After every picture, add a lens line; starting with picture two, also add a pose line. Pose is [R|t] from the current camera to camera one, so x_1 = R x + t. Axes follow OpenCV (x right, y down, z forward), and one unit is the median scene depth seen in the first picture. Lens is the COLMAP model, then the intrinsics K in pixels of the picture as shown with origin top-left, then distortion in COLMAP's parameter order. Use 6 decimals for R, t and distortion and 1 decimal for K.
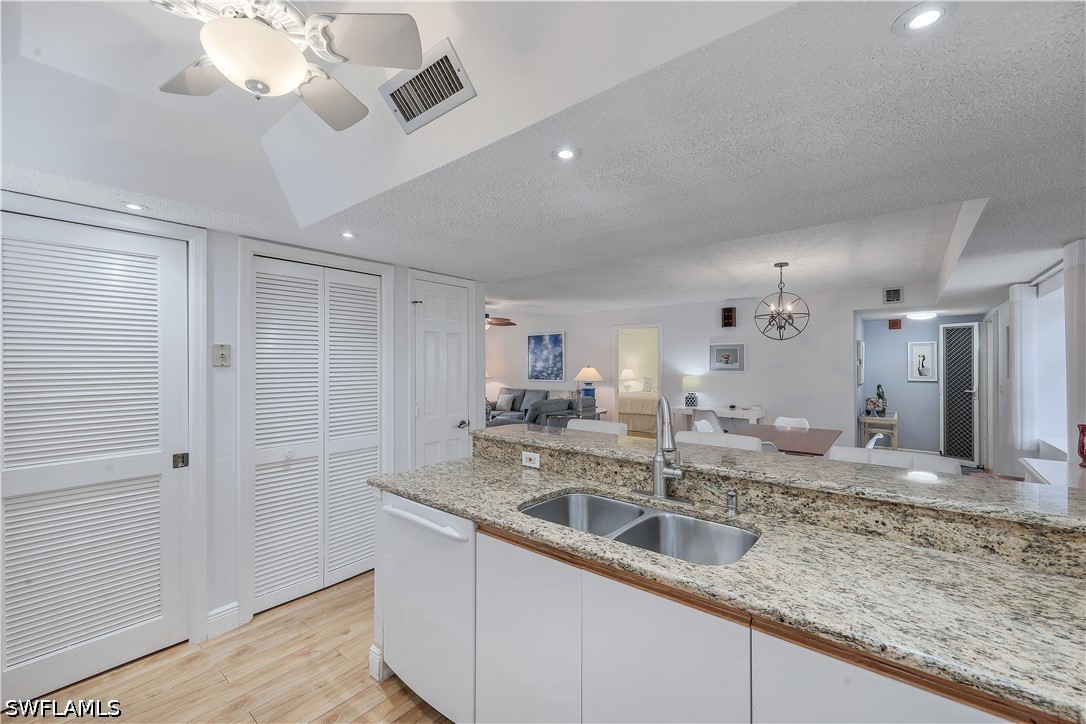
lens RADIAL K [[442.4, 0, 544.0], [0, 442.4, 362.3], [0, 0, 1]] dist [-0.001237, 0.000705]
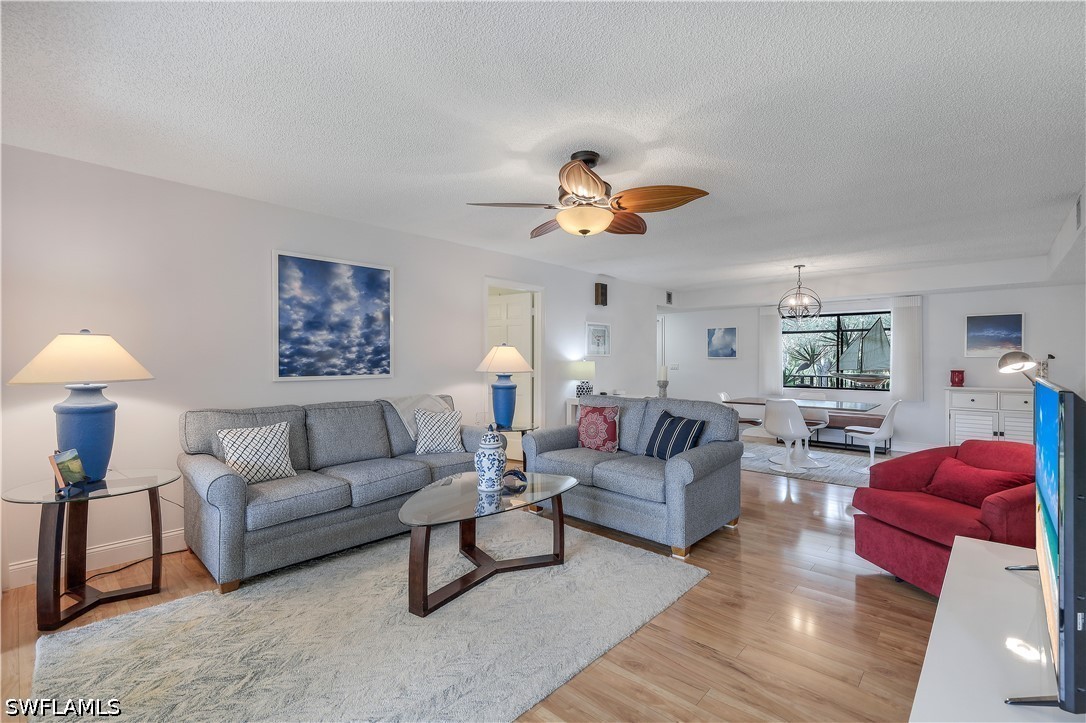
lens RADIAL K [[487.2, 0, 537.5], [0, 487.2, 360.4], [0, 0, 1]] dist [0.002300, 0.000102]
pose [[0.059279, 0.000674, 0.998241, -1.643026], [-0.006527, 0.999979, -0.000287, 0.094059], [-0.998220, -0.006499, 0.059282, 3.067565]]
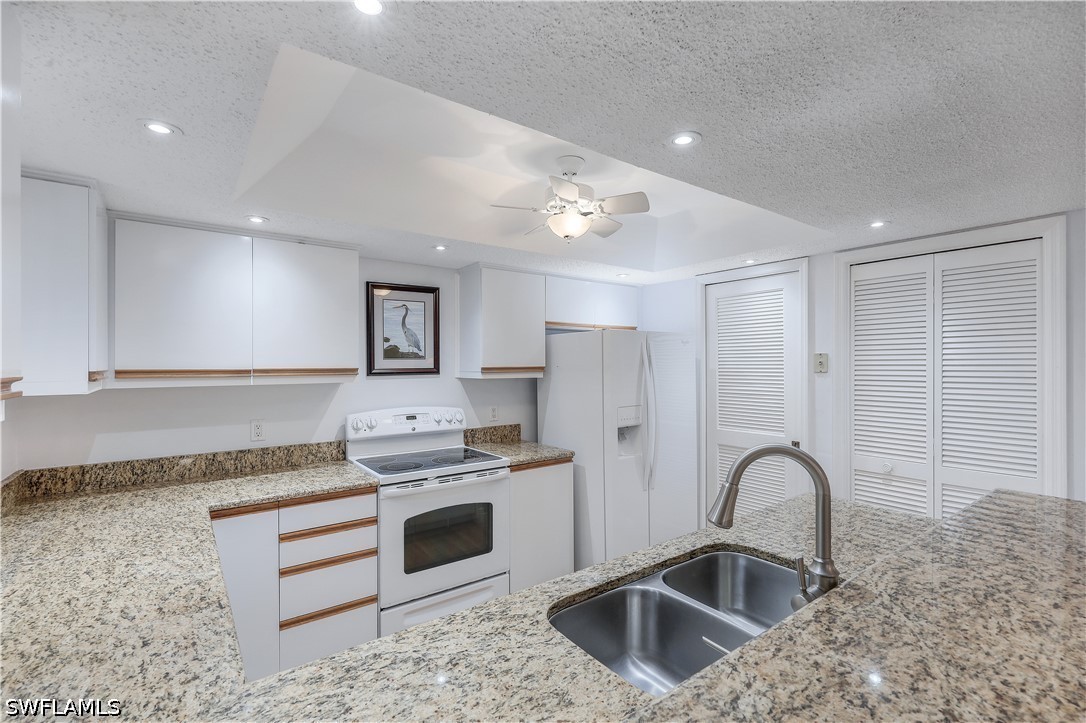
lens RADIAL K [[487.2, 0, 540.2], [0, 487.2, 364.4], [0, 0, 1]] dist [0.002300, 0.000102]
pose [[-0.241198, 0.005210, -0.970462, 0.663844], [0.006174, 0.999974, 0.003834, -0.020834], [0.970456, -0.005067, -0.241224, 0.602681]]
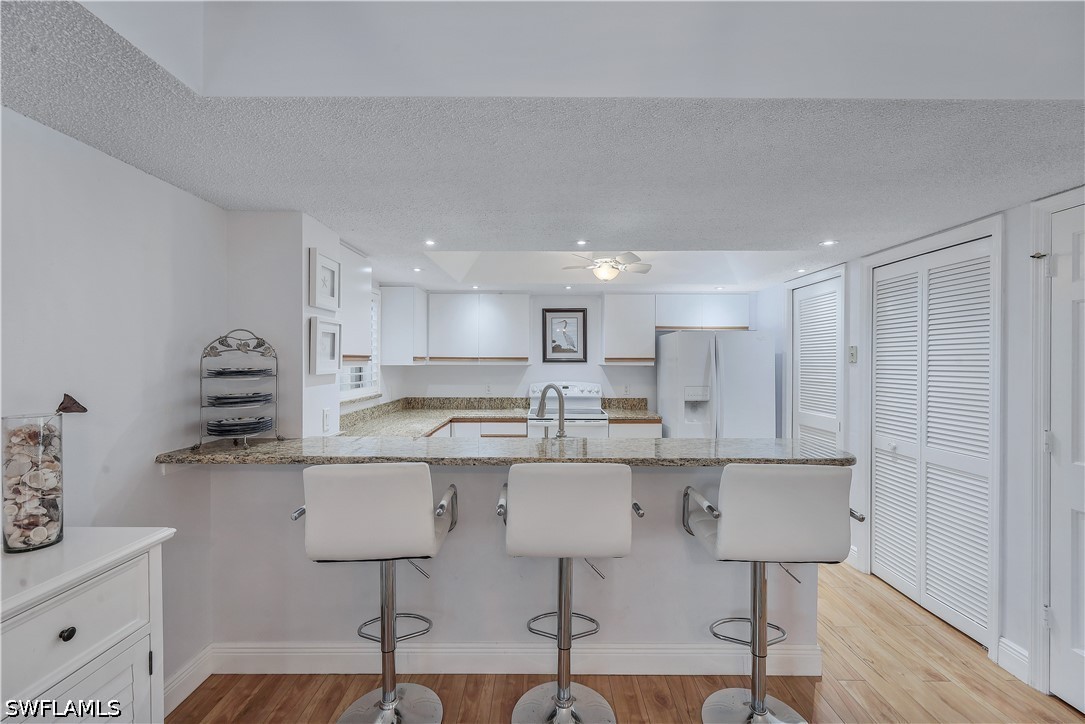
lens RADIAL K [[442.0, 0, 540.0], [0, 442.0, 363.0], [0, 0, 1]] dist [-0.001237, 0.000705]
pose [[-0.780454, 0.002154, -0.625210, 0.818029], [-0.000987, 0.999989, 0.004677, 0.004990], [0.625213, 0.004267, -0.780443, 1.445640]]
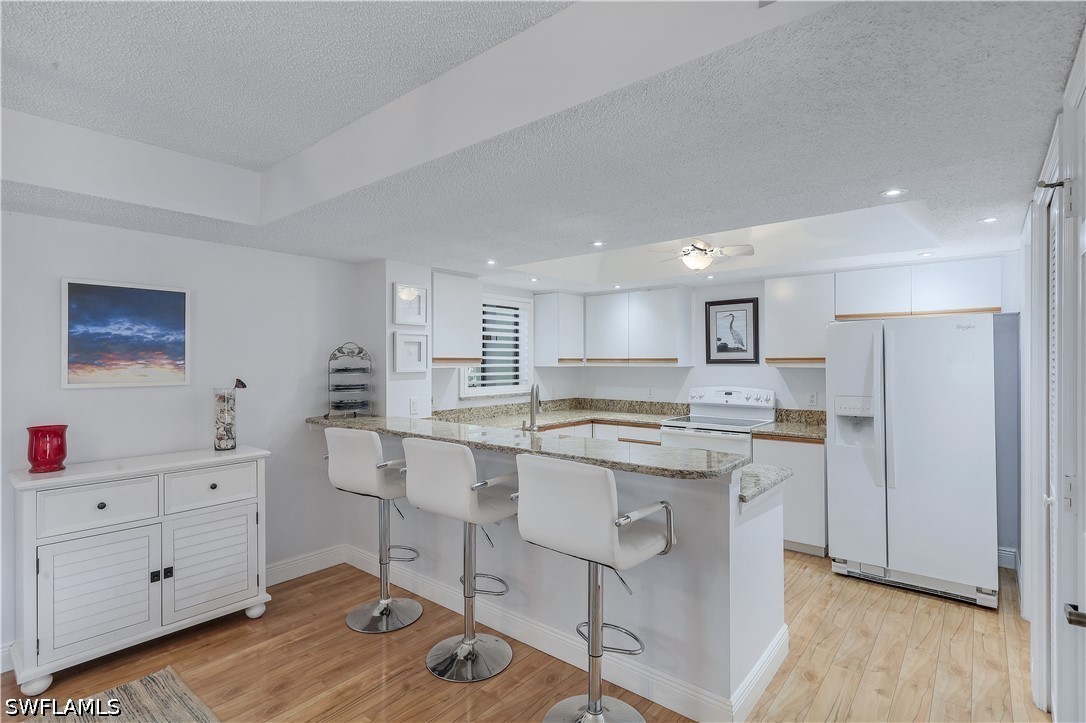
lens RADIAL K [[526.1, 0, 543.5], [0, 526.1, 362.0], [0, 0, 1]] dist [0.003894, -0.002269]
pose [[-0.999964, 0.001706, 0.008253, 0.159805], [0.001690, 0.999997, -0.001946, 0.007704], [-0.008257, -0.001932, -0.999964, 1.975291]]
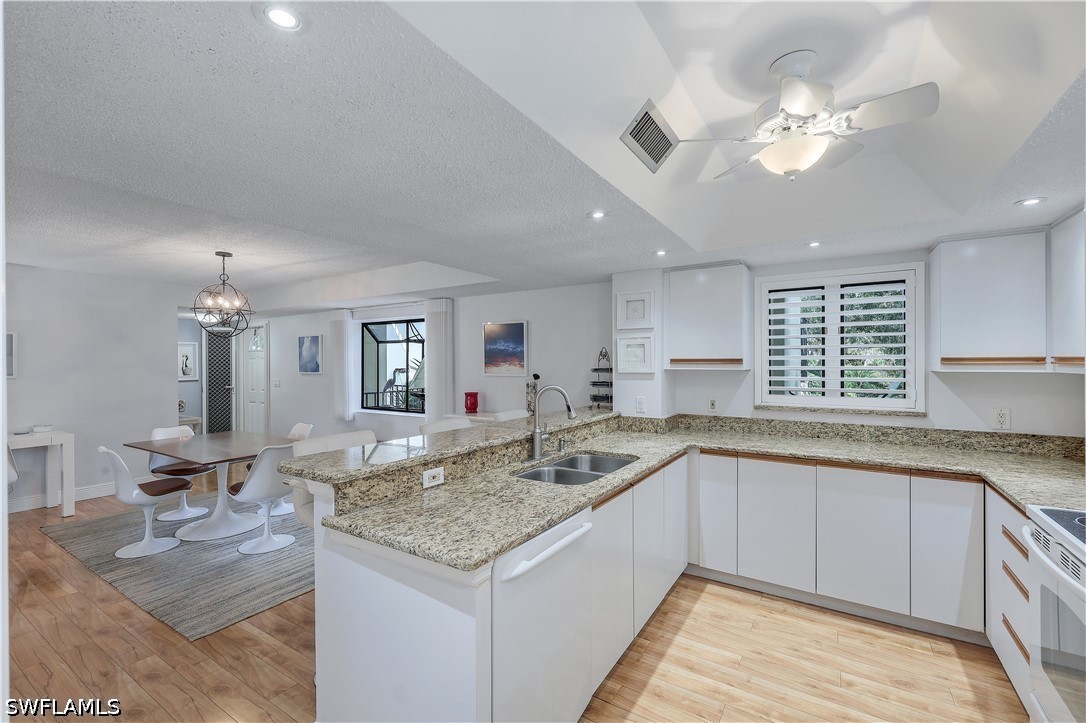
lens RADIAL K [[463.1, 0, 541.3], [0, 463.1, 363.7], [0, 0, 1]] dist [-0.001832, 0.000022]
pose [[-0.111863, -0.003168, 0.993719, -0.883161], [0.000002, 0.999995, 0.003189, 0.000308], [-0.993724, 0.000359, -0.111863, 0.849729]]
